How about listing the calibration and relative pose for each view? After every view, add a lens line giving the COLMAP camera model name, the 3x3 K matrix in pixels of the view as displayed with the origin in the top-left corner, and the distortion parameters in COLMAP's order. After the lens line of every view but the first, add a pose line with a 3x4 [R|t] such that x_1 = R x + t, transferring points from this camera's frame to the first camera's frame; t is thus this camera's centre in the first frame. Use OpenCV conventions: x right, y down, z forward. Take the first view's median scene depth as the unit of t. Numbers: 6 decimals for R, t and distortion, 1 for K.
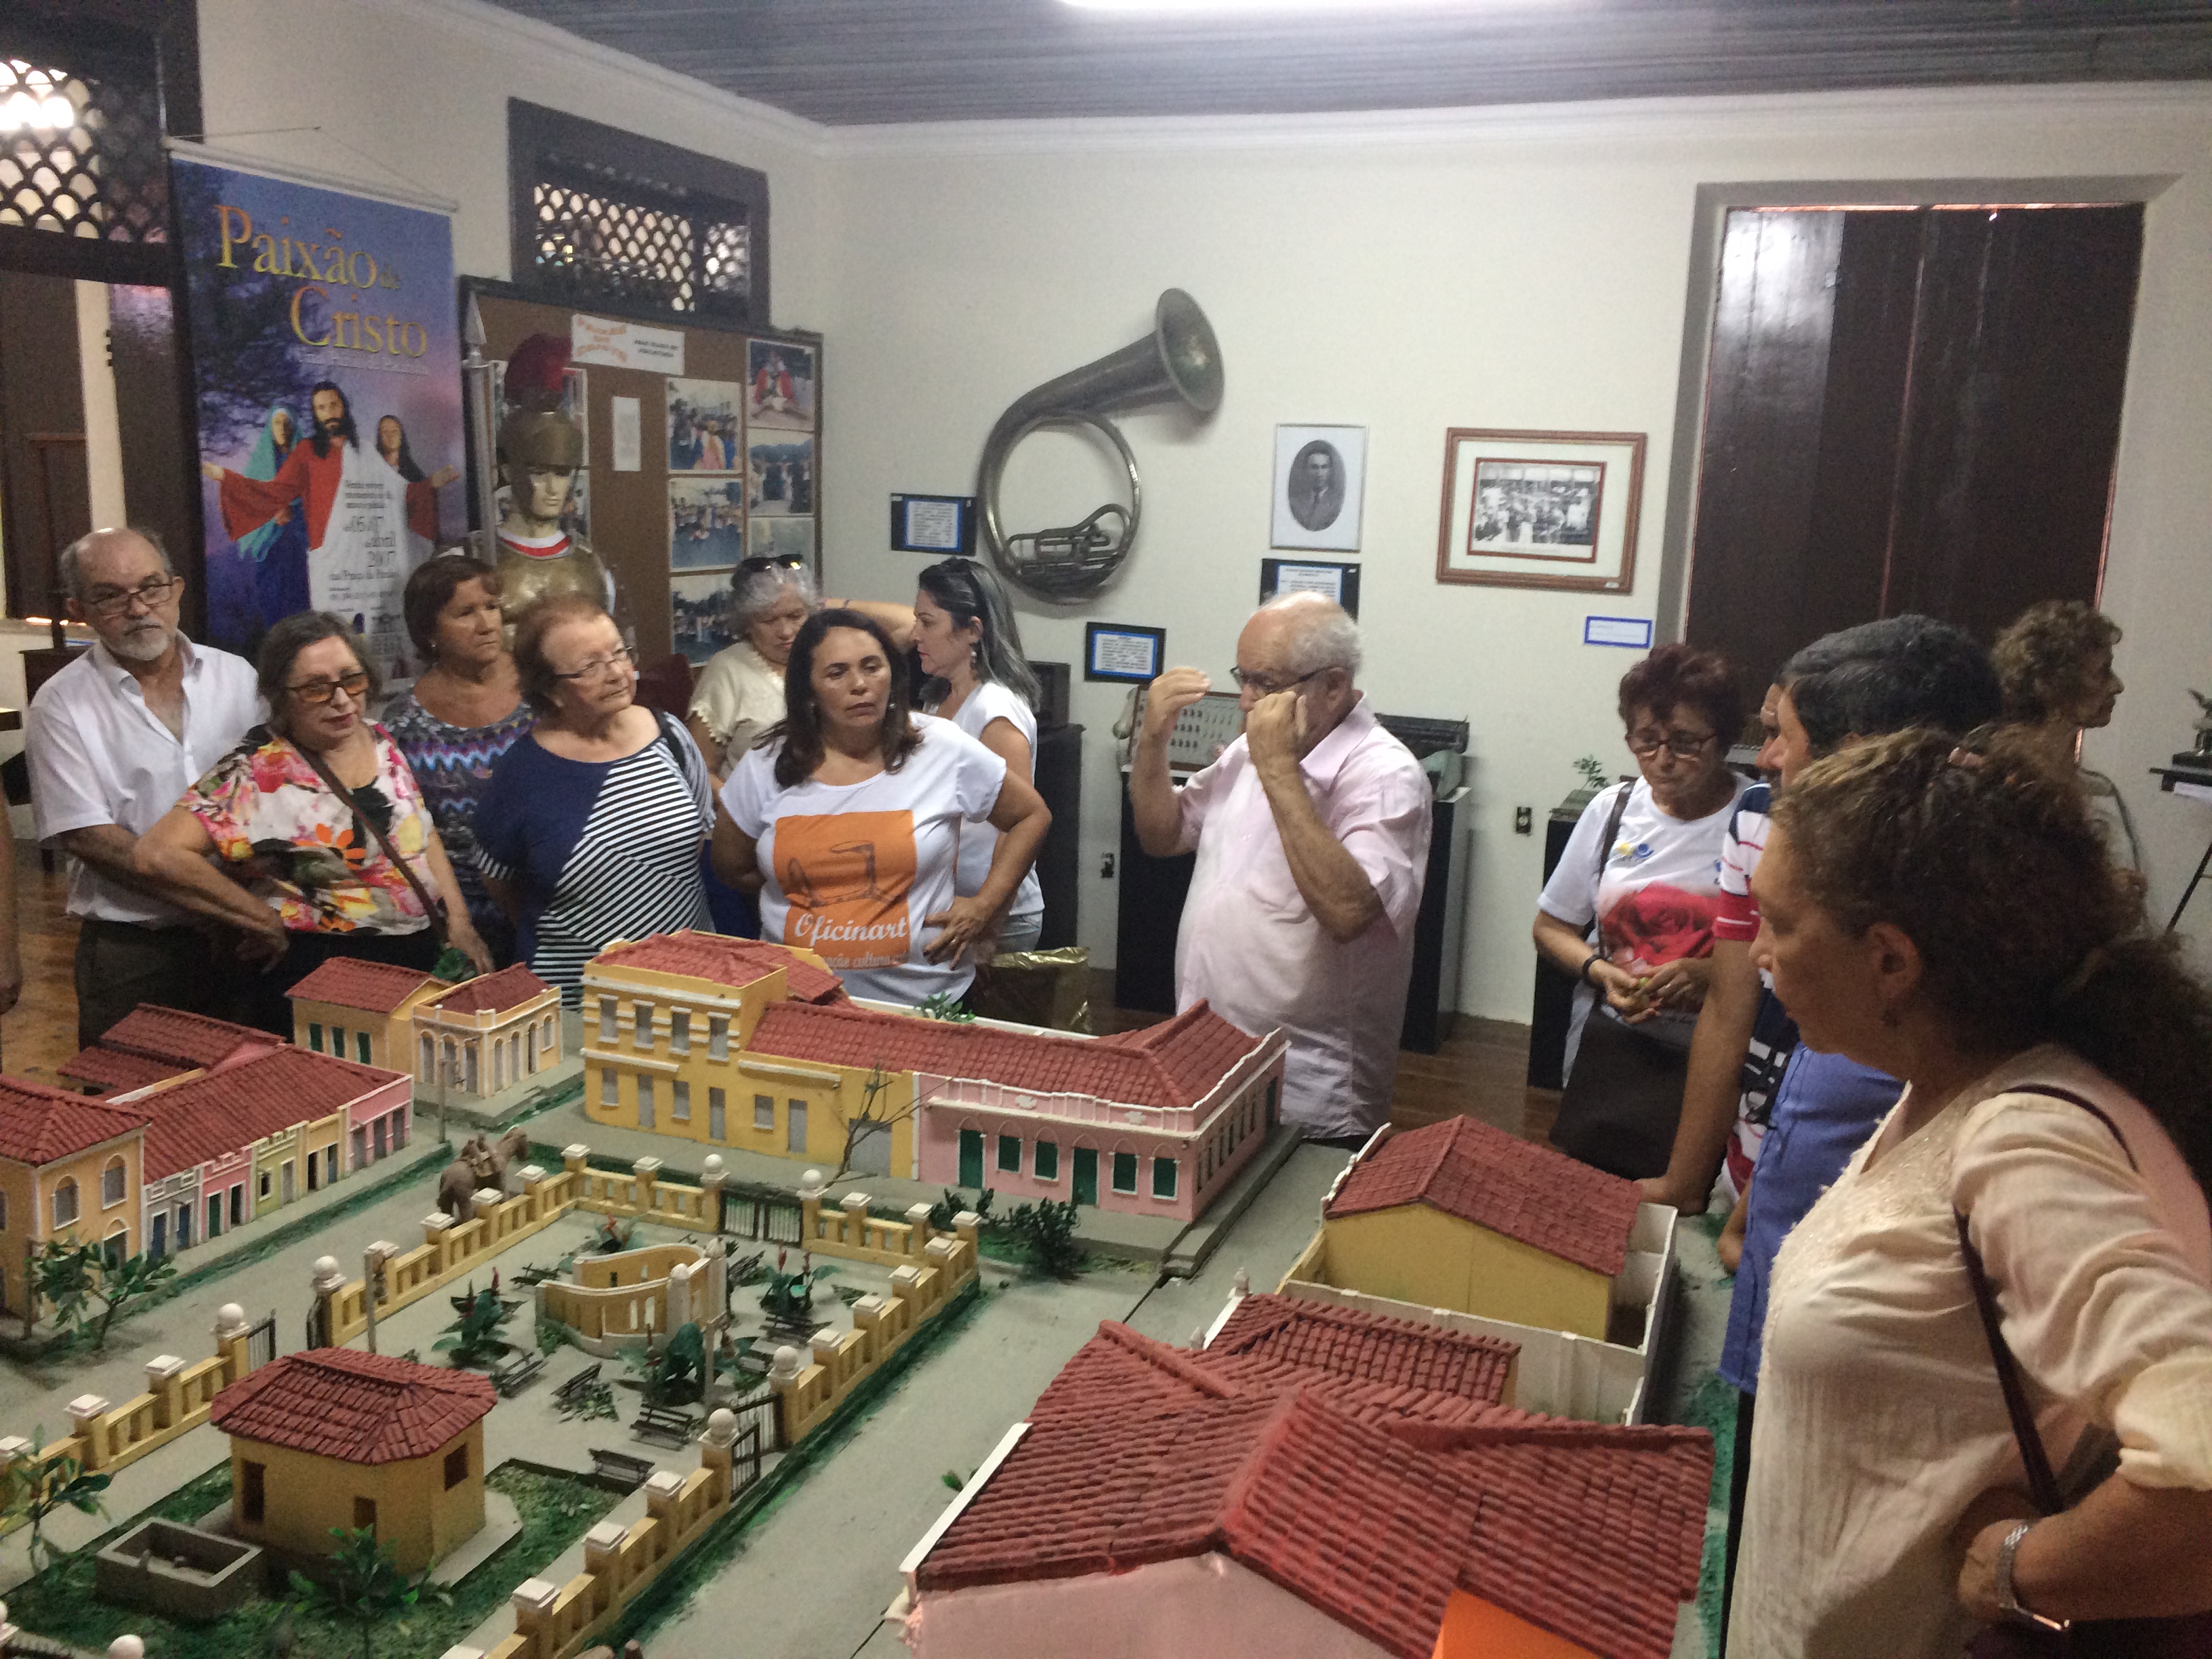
lens RADIAL K [[1906.7, 0, 1133.8], [0, 1906.7, 810.0], [0, 0, 1]] dist [0.082071, -0.101620]
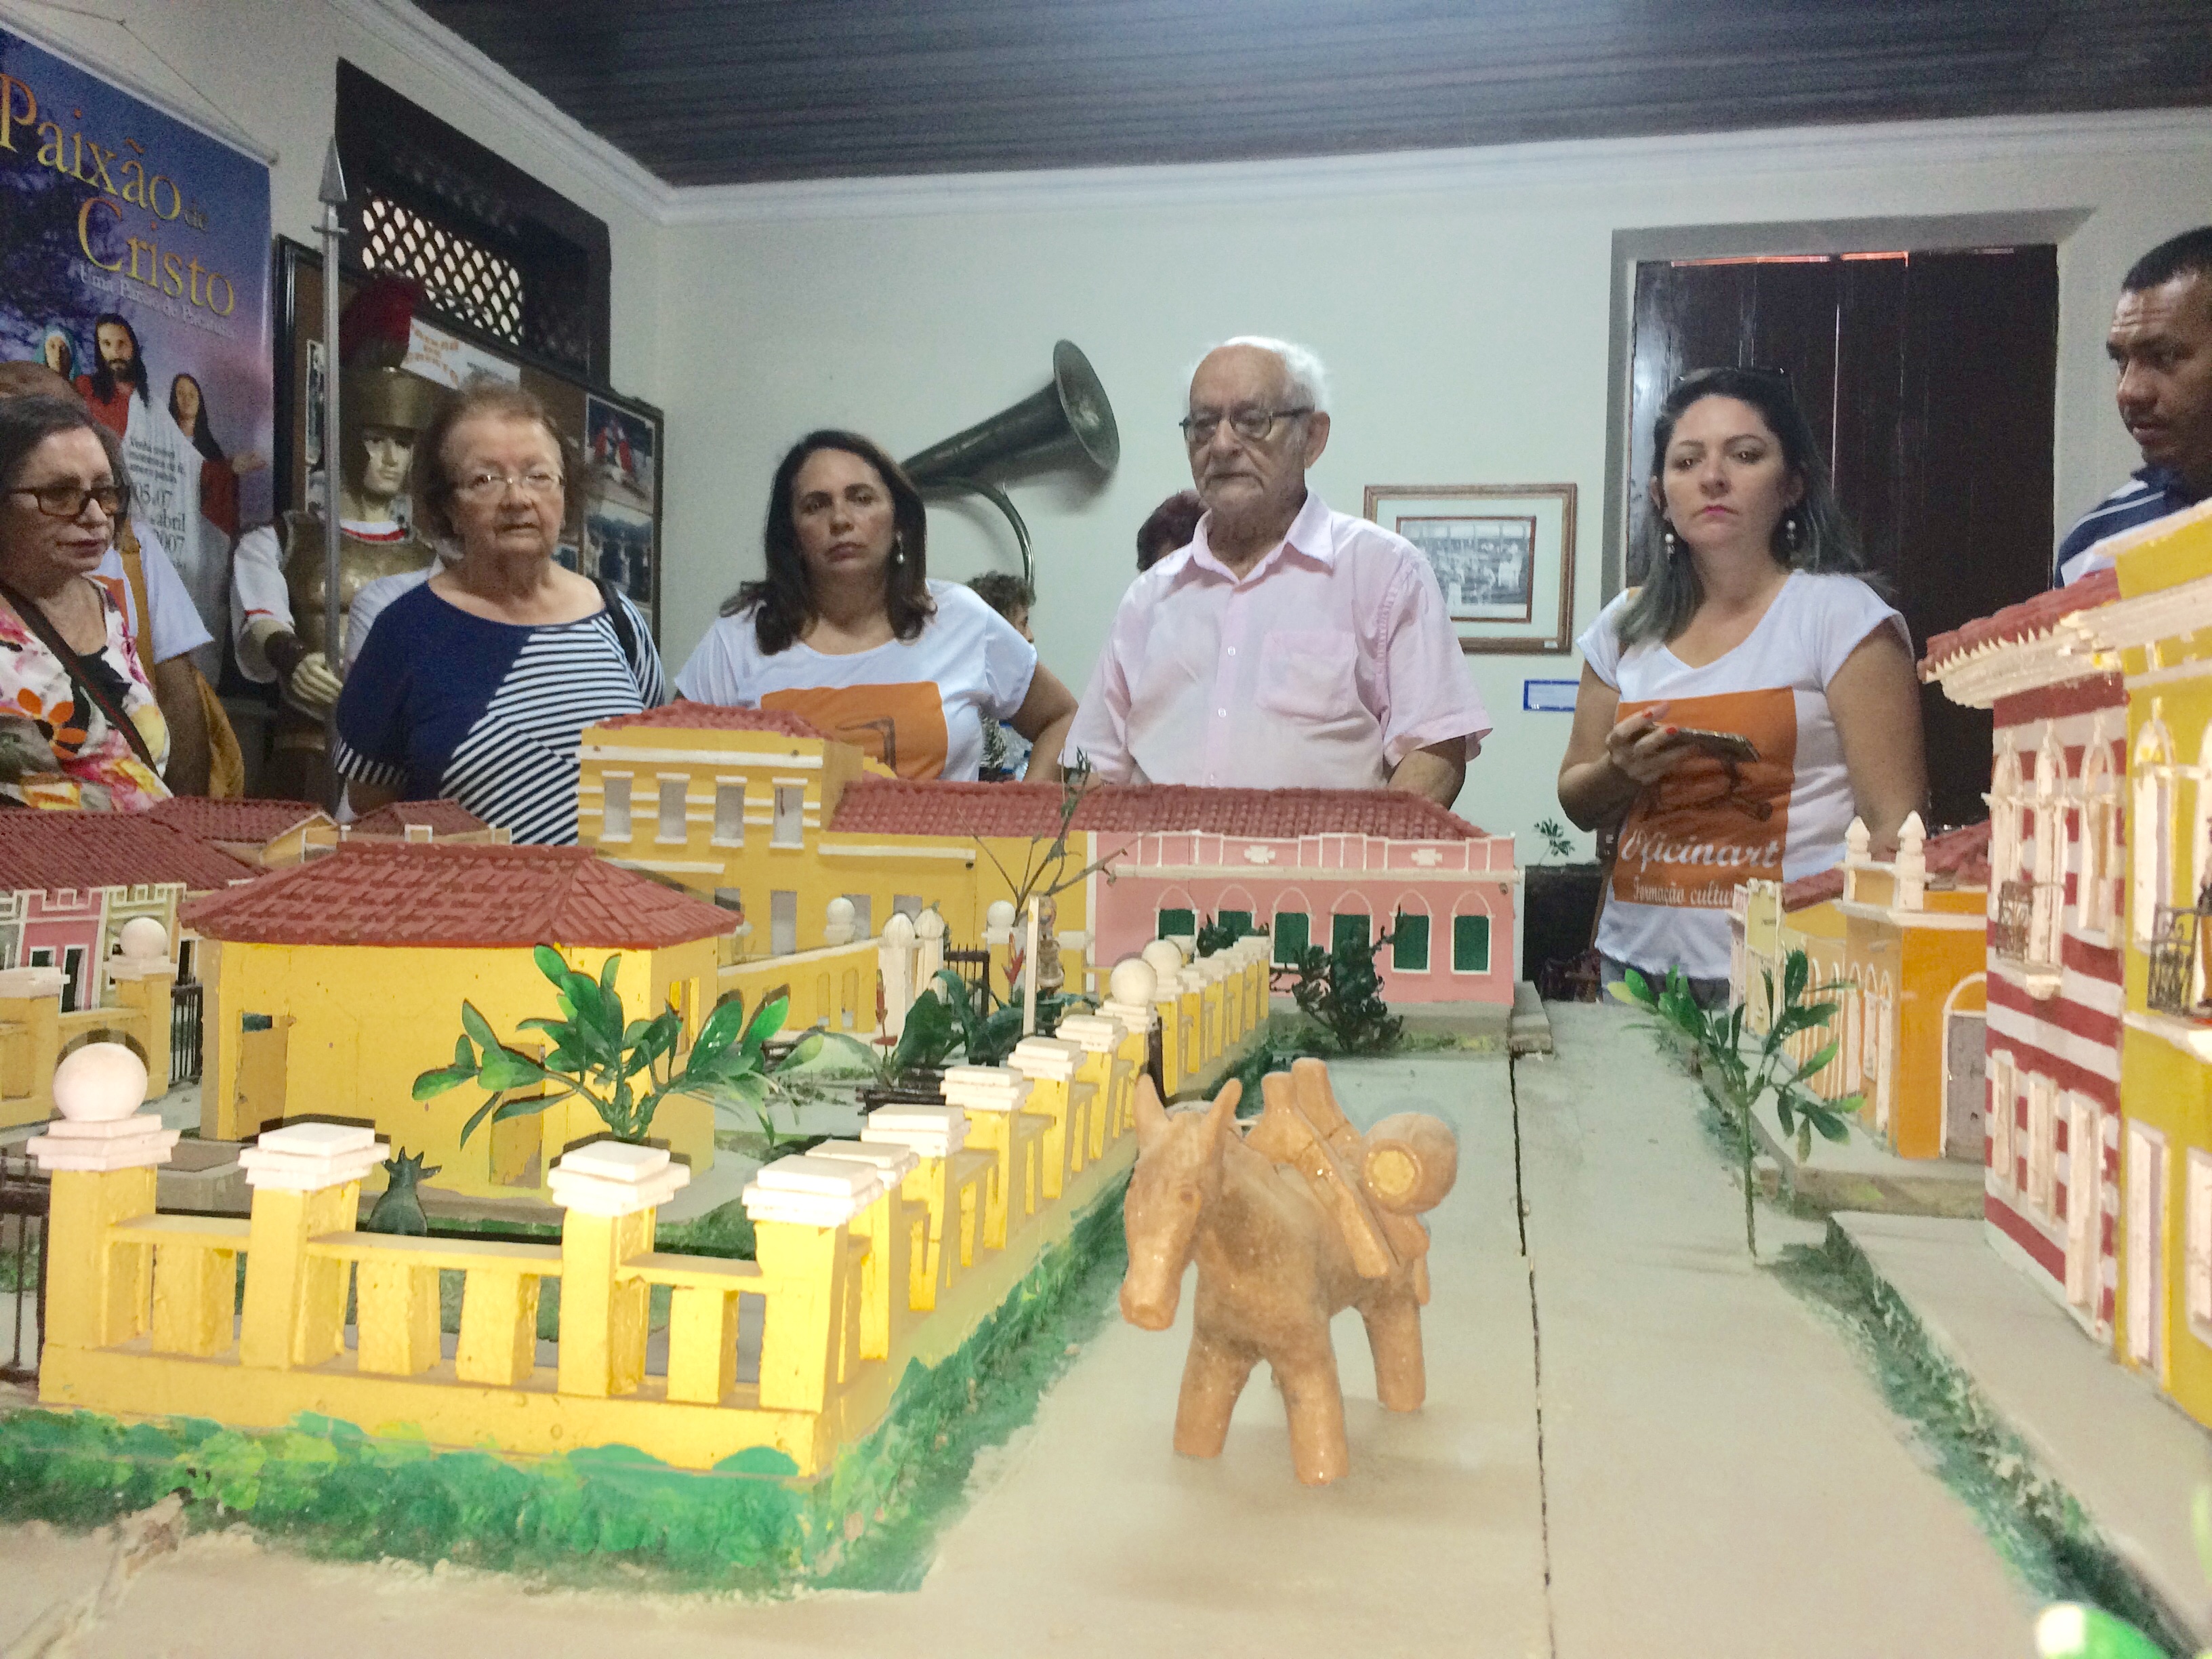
lens RADIAL K [[1920.3, 0, 1125.9], [0, 1920.3, 782.3], [0, 0, 1]] dist [0.097733, -0.137719]
pose [[0.990461, -0.018959, 0.136481, -0.119650], [0.042874, 0.983725, -0.174492, 0.147267], [-0.130952, 0.178679, 0.975154, 0.187208]]
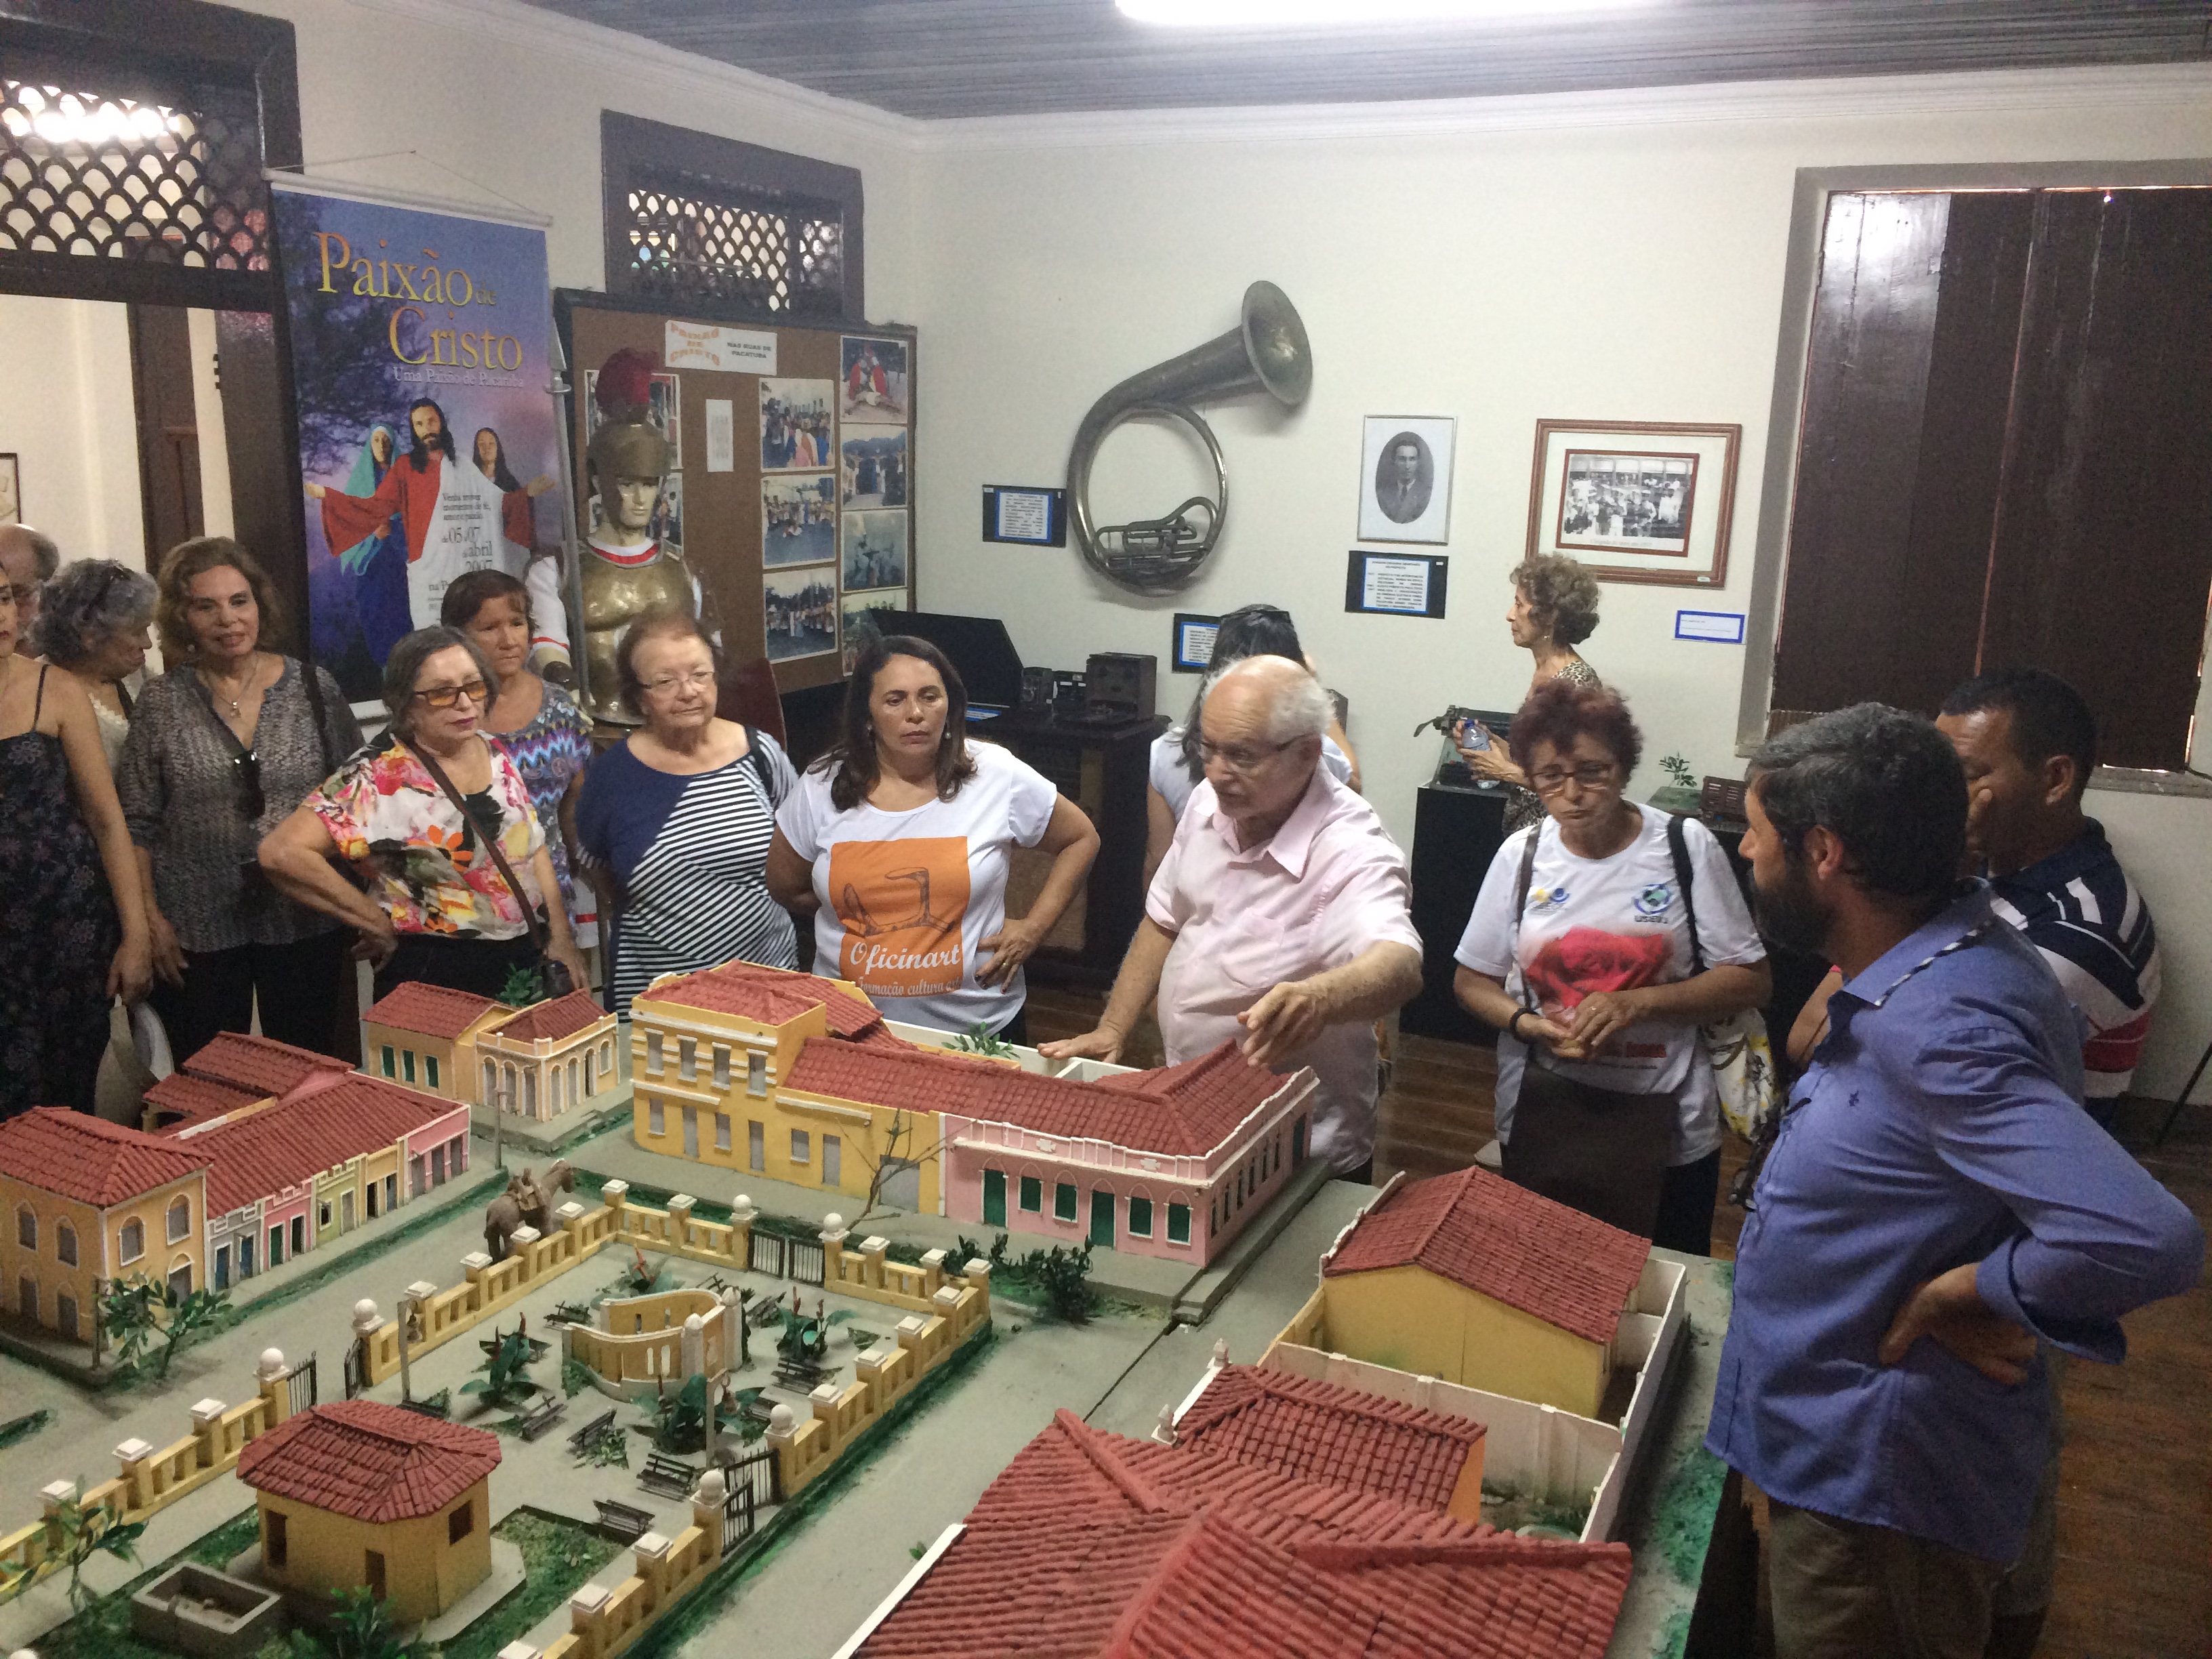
lens RADIAL K [[1906.7, 0, 1133.8], [0, 1906.7, 810.0], [0, 0, 1]] dist [0.082071, -0.101620]
pose [[0.997710, 0.007045, -0.067274, 0.034911], [-0.005324, 0.999655, 0.025721, -0.032433], [0.067432, -0.025304, 0.997403, -0.010866]]
